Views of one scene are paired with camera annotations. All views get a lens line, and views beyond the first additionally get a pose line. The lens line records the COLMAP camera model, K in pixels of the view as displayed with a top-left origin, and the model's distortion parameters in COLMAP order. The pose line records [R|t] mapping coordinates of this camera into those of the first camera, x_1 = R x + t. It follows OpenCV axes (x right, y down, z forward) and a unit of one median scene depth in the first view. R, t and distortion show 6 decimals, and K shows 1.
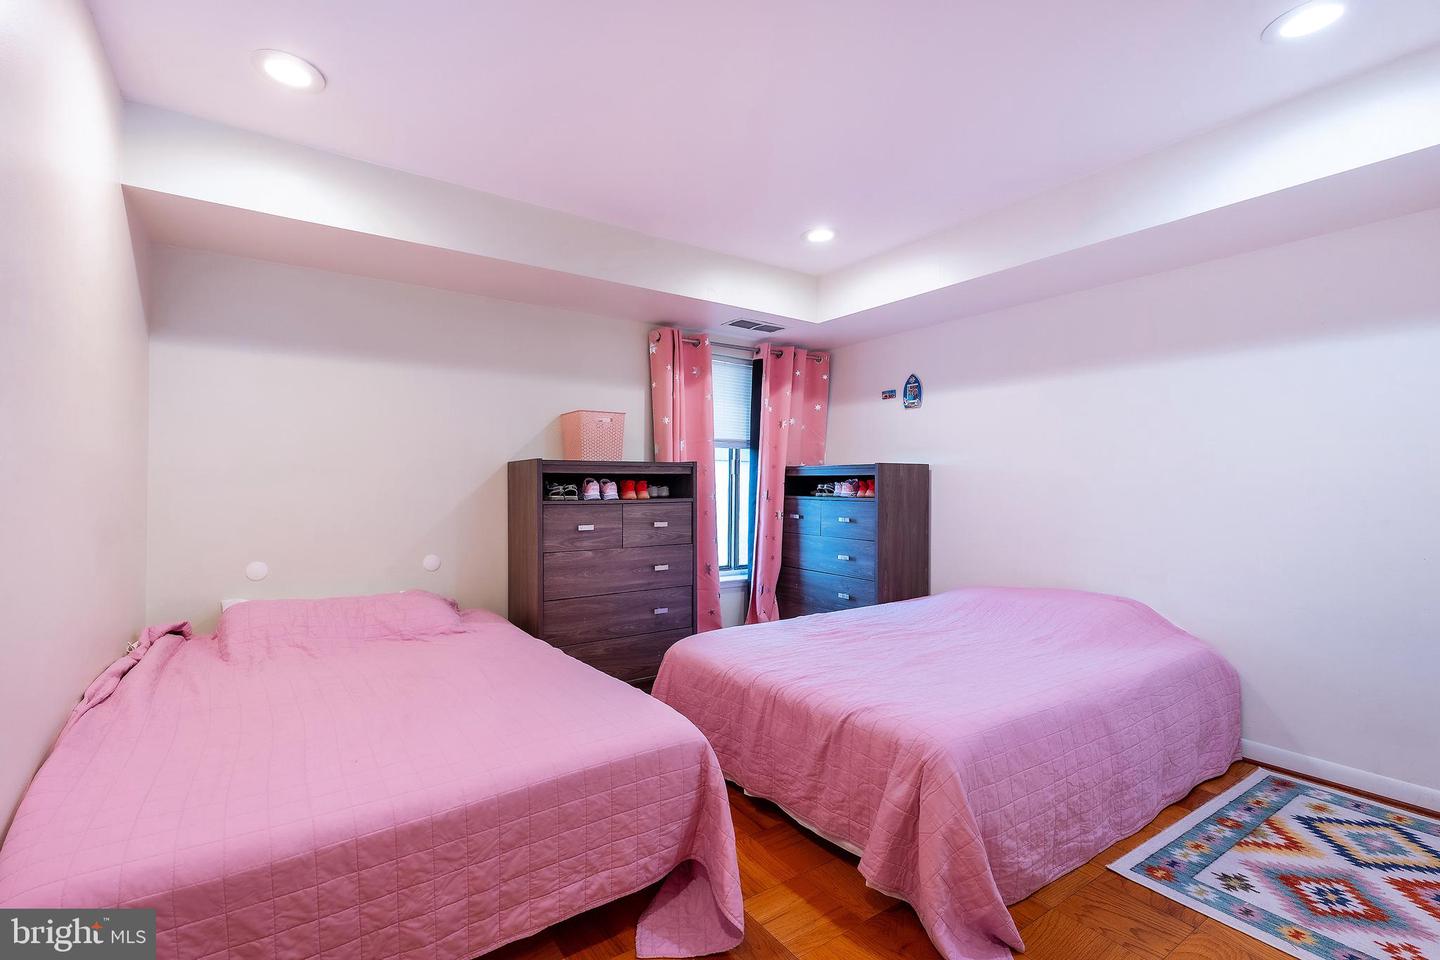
lens RADIAL K [[594.3, 0, 719.0], [0, 594.3, 473.6], [0, 0, 1]] dist [0.000422, -0.000089]
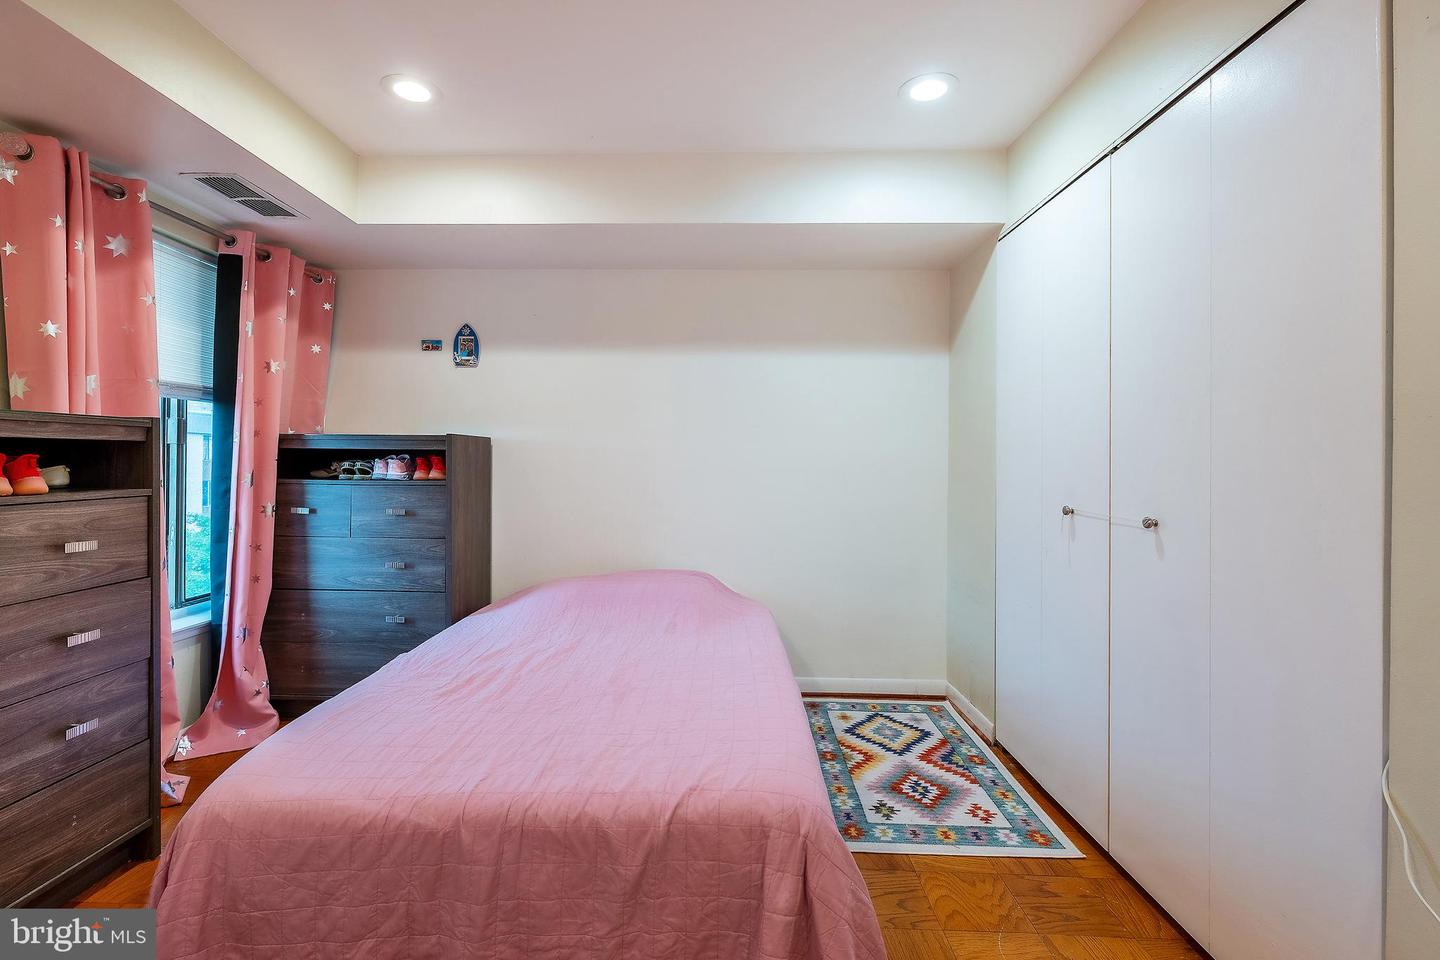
lens RADIAL K [[630.2, 0, 719.8], [0, 630.2, 458.7], [0, 0, 1]] dist [0.001320, -0.000335]
pose [[0.626928, 0.007370, 0.779042, -0.134437], [-0.018982, 0.999803, 0.005817, 0.002497], [-0.778846, -0.018435, 0.626944, 0.229359]]
